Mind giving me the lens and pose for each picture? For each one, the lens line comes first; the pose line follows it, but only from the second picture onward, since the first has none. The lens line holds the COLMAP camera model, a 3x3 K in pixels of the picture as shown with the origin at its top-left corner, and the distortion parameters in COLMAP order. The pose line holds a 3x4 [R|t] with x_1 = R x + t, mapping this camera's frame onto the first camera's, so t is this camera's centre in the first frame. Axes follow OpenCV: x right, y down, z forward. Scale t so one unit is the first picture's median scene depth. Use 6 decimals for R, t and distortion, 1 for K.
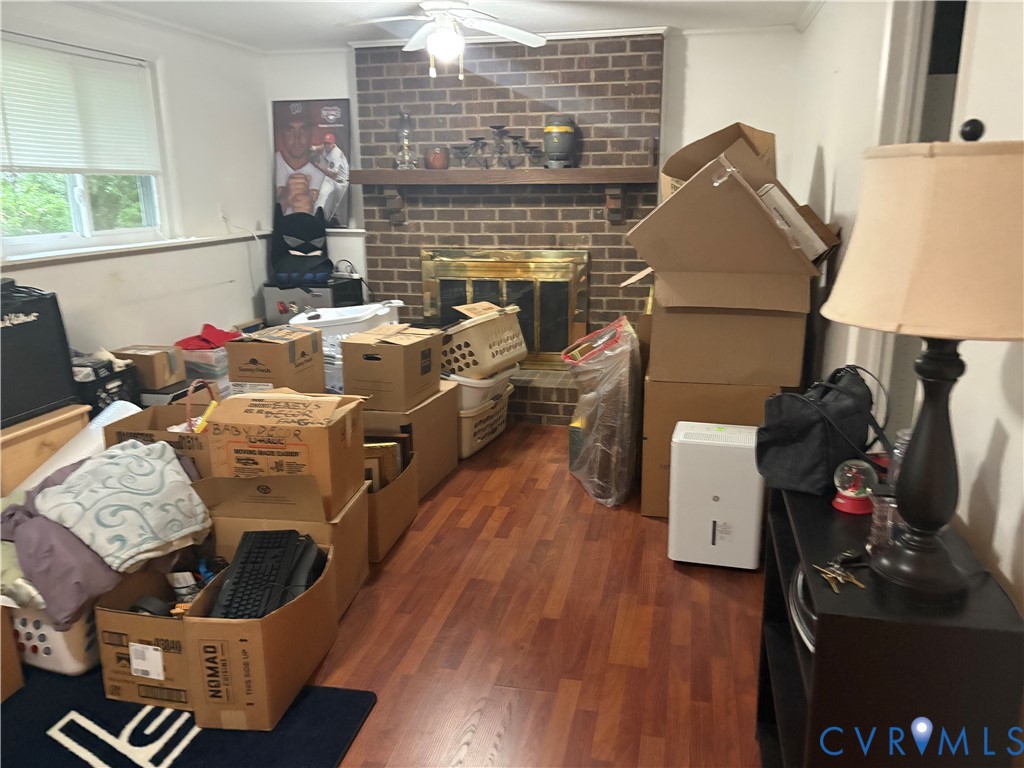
lens RADIAL K [[774.7, 0, 513.5], [0, 774.7, 385.8], [0, 0, 1]] dist [0.026369, -0.030310]
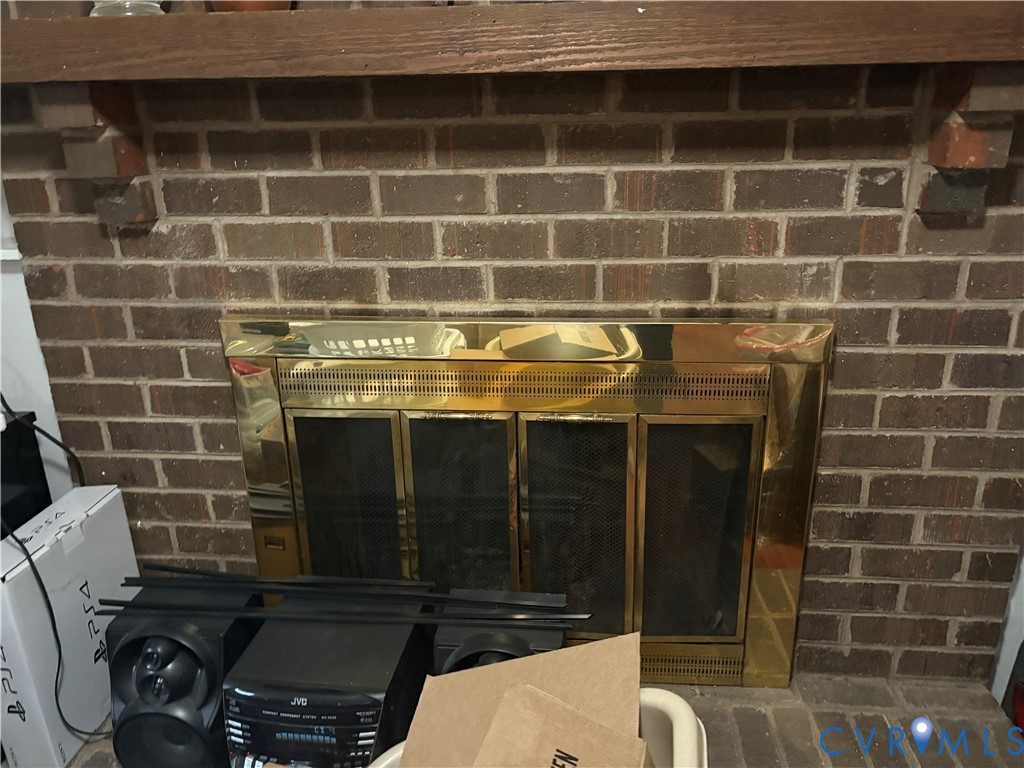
lens RADIAL K [[774.7, 0, 511.3], [0, 774.7, 379.3], [0, 0, 1]] dist [0.026369, -0.030310]
pose [[0.992124, -0.052287, 0.113825, -0.048247], [0.042931, 0.995612, 0.083148, -0.176004], [-0.117673, -0.077606, 0.990015, 0.715813]]
